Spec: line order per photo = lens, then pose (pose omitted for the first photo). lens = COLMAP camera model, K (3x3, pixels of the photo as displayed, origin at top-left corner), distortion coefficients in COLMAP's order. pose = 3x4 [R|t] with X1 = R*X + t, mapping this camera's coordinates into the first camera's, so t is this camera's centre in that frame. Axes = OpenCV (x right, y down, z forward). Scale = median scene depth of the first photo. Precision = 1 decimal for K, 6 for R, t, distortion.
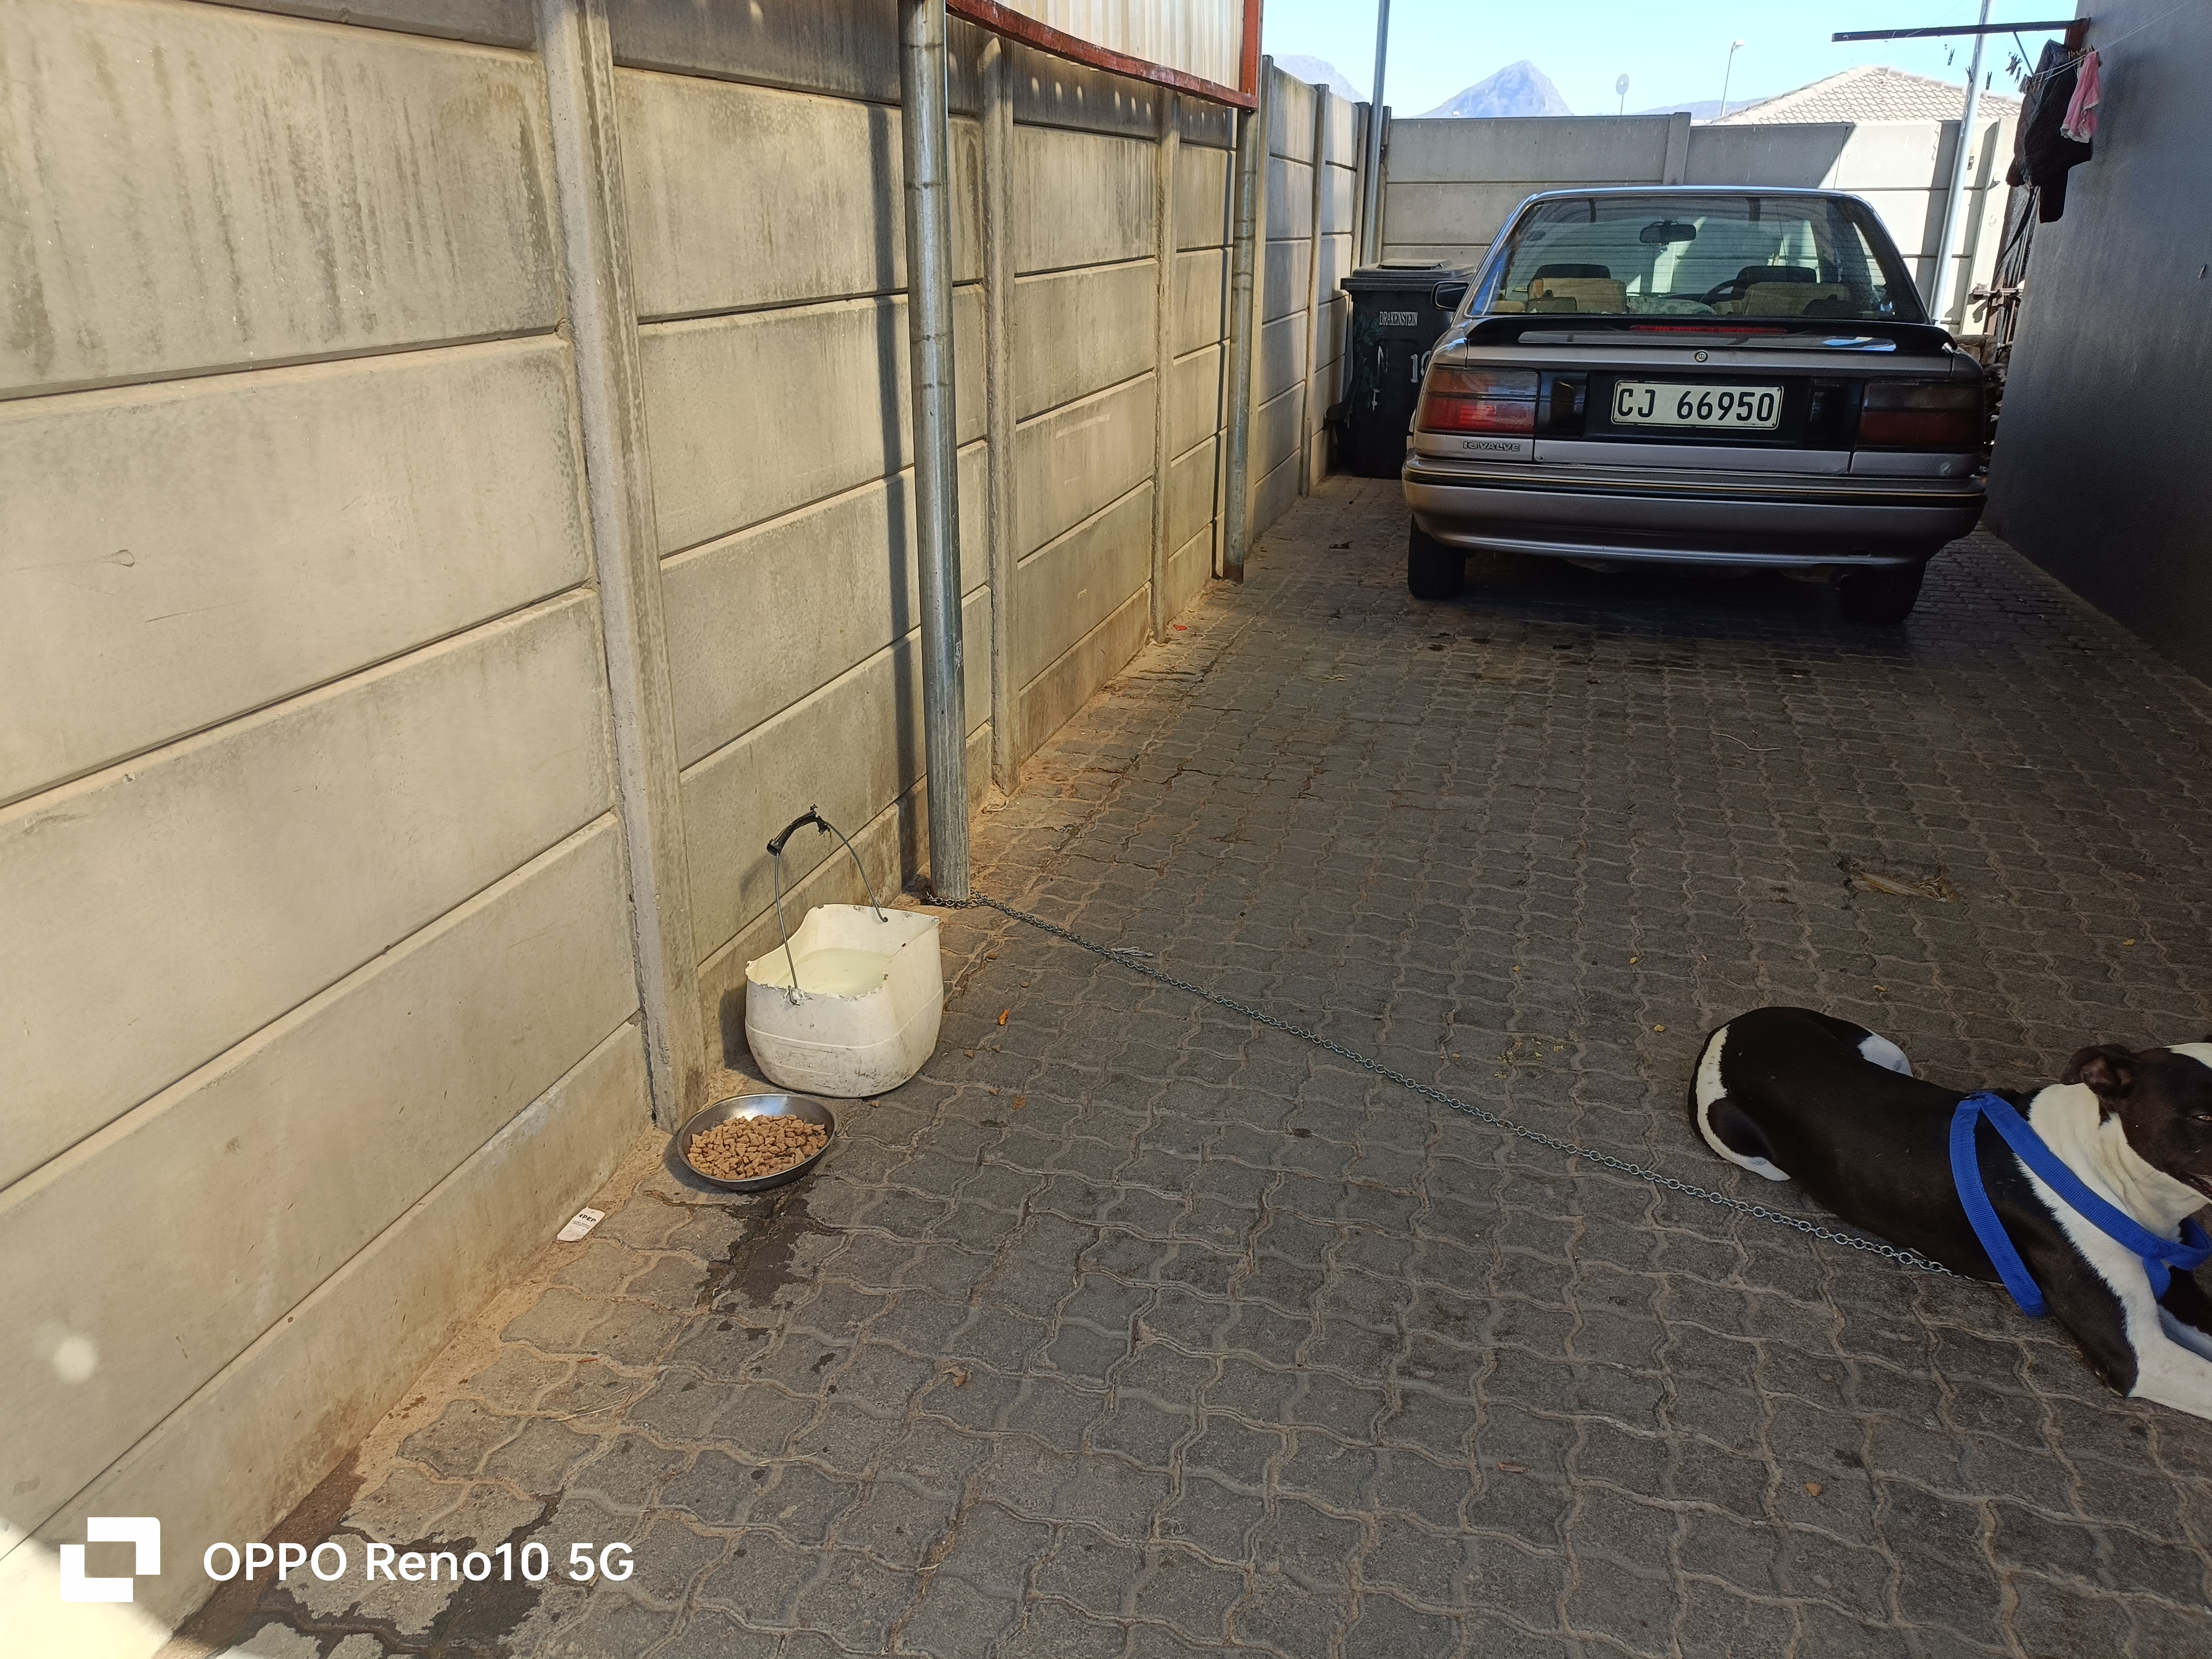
lens RADIAL K [[1640.3, 0, 1099.3], [0, 1640.3, 833.7], [0, 0, 1]] dist [0.034310, -0.023172]
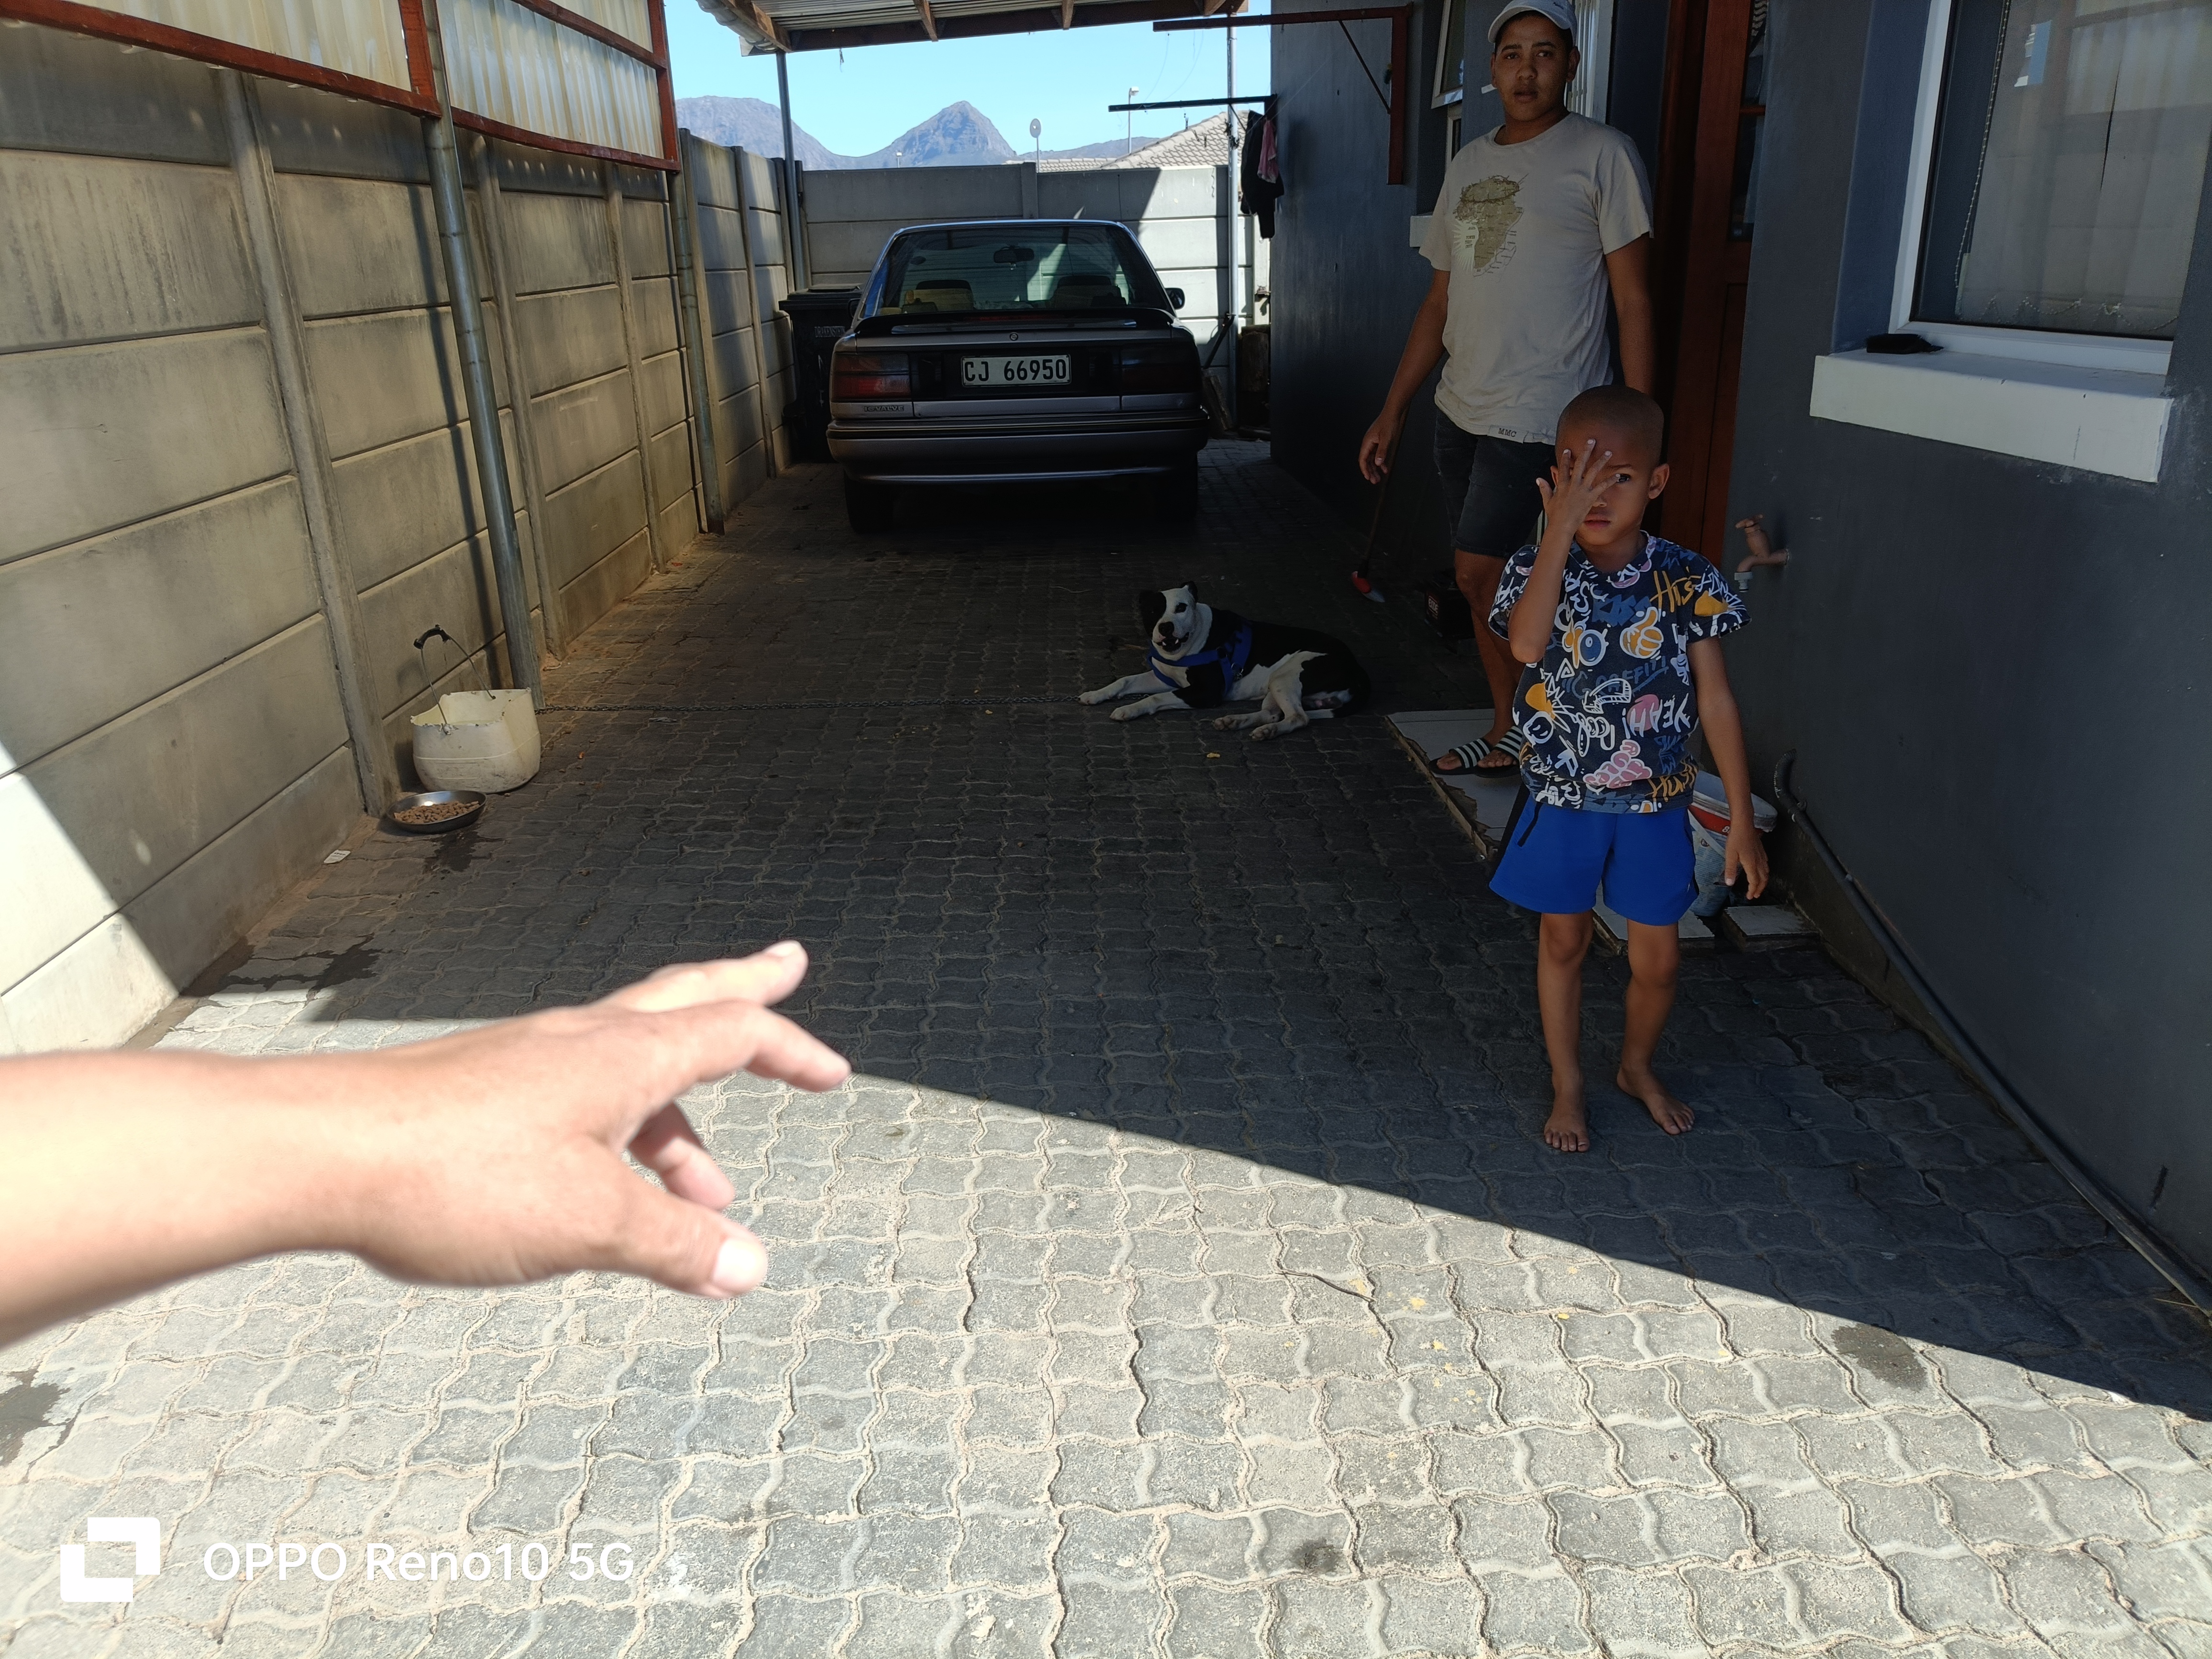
lens RADIAL K [[1640.3, 0, 1110.0], [0, 1640.3, 842.4], [0, 0, 1]] dist [0.034310, -0.023172]
pose [[0.953064, -0.134552, 0.271227, -0.014775], [0.138763, 0.990319, 0.003682, 0.269180], [-0.269097, 0.034127, 0.962508, -0.685477]]
